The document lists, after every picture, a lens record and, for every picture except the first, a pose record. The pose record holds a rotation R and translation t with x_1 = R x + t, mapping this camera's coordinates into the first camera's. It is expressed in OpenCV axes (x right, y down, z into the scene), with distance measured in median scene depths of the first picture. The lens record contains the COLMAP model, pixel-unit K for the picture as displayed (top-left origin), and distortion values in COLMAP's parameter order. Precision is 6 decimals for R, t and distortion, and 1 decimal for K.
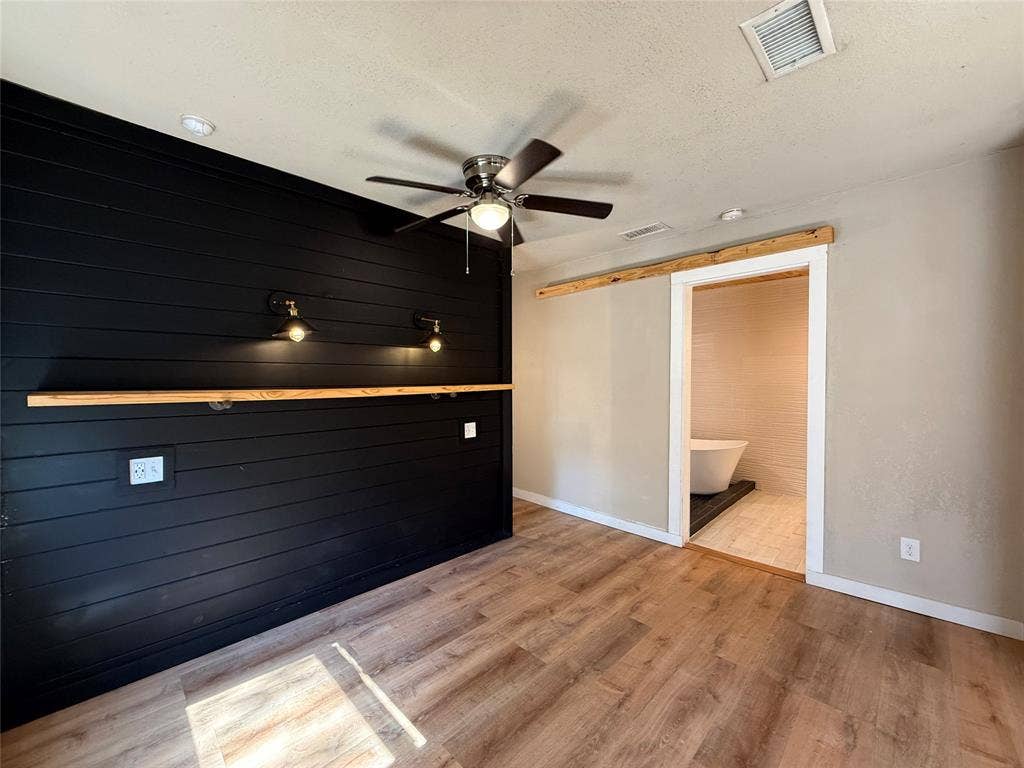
lens RADIAL K [[408.5, 0, 511.7], [0, 408.5, 384.6], [0, 0, 1]] dist [0.003720, -0.000063]
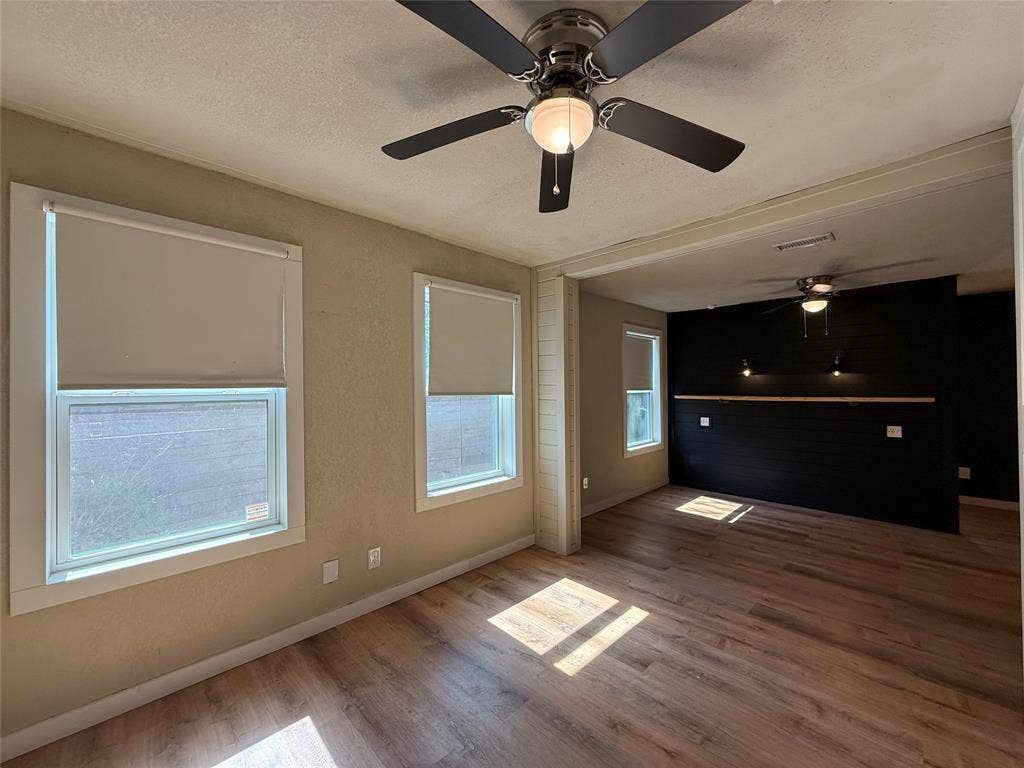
lens RADIAL K [[408.5, 0, 512.4], [0, 408.5, 383.2], [0, 0, 1]] dist [0.003720, -0.000063]
pose [[-0.003876, -0.009064, -0.999951, 2.040531], [-0.012599, 0.999880, -0.009014, -0.029048], [0.999913, 0.012564, -0.003990, -0.392933]]
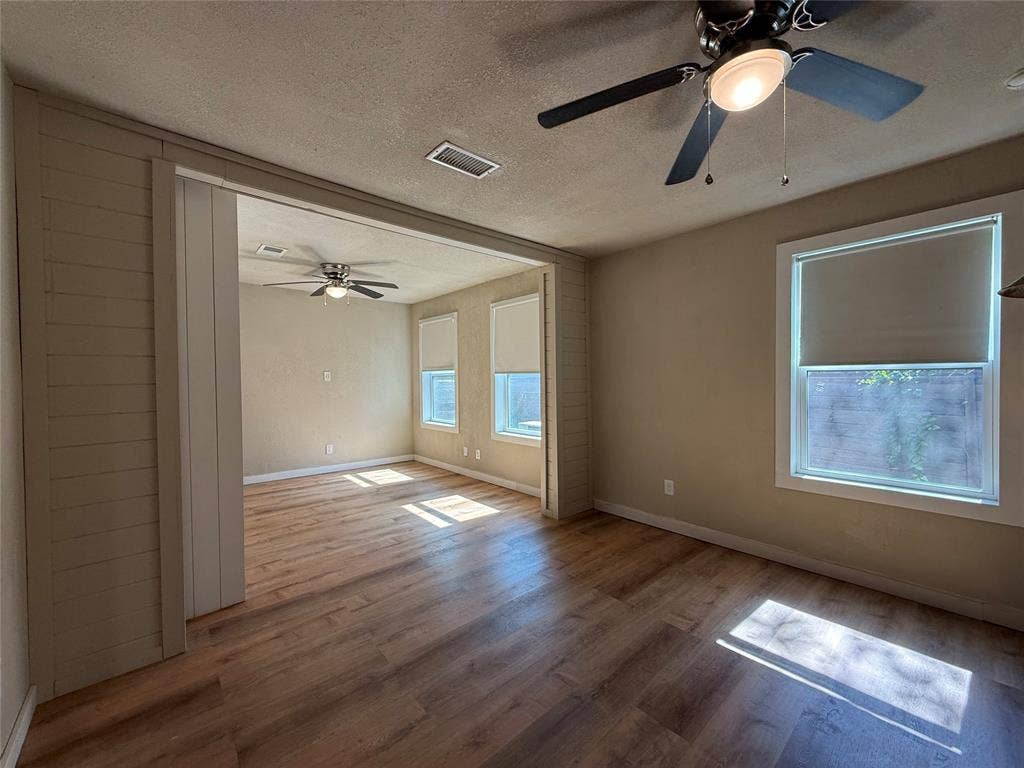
lens RADIAL K [[408.5, 0, 509.4], [0, 408.5, 387.0], [0, 0, 1]] dist [0.003720, -0.000063]
pose [[-0.997227, 0.015196, 0.072848, 0.275560], [0.018314, 0.998936, 0.042319, -0.017980], [-0.072128, 0.043536, -0.996445, 1.834725]]
